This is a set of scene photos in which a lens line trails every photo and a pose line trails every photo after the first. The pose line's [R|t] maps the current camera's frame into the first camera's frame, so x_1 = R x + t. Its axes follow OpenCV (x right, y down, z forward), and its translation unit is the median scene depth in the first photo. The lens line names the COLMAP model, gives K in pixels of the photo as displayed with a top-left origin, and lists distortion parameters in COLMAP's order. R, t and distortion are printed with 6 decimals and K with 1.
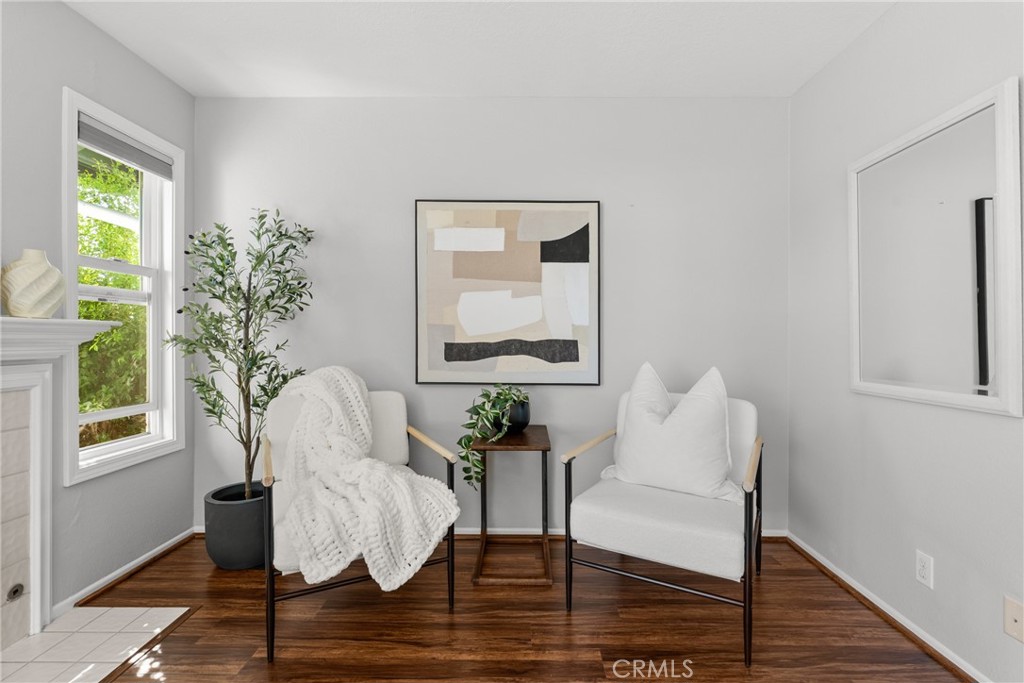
lens RADIAL K [[466.6, 0, 512.0], [0, 466.6, 341.5], [0, 0, 1]] dist [-0.000495, 0.000213]
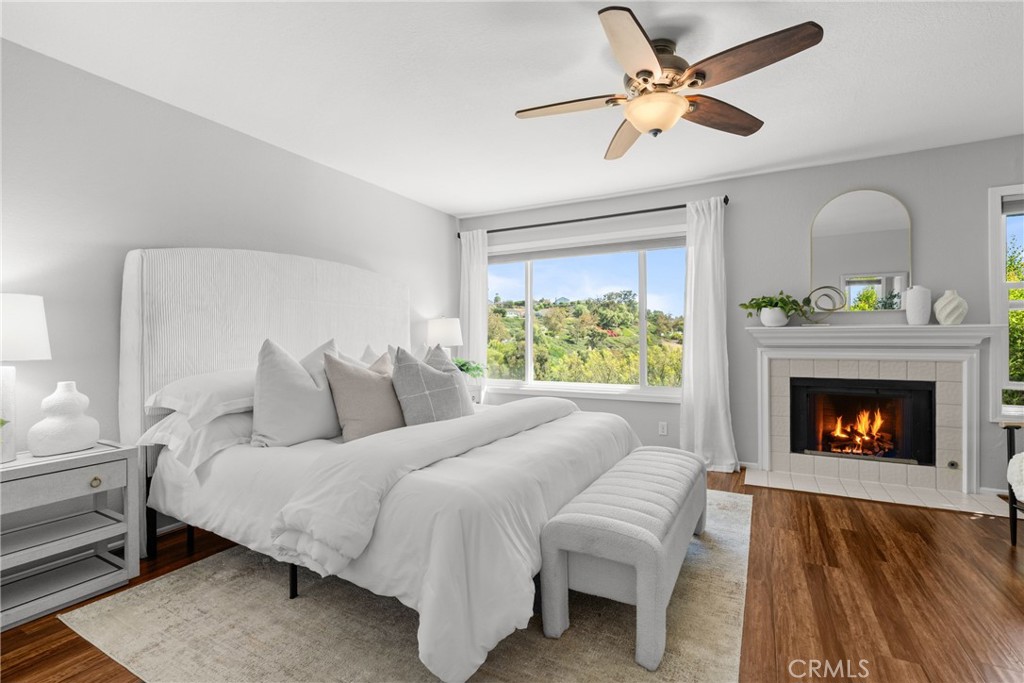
lens RADIAL K [[466.6, 0, 512.0], [0, 466.6, 341.5], [0, 0, 1]] dist [-0.000495, 0.000213]
pose [[-0.462809, 0.006574, -0.886434, 1.460543], [0.000712, 0.999975, 0.007044, 0.004935], [0.886458, 0.002629, -0.462802, 0.255264]]
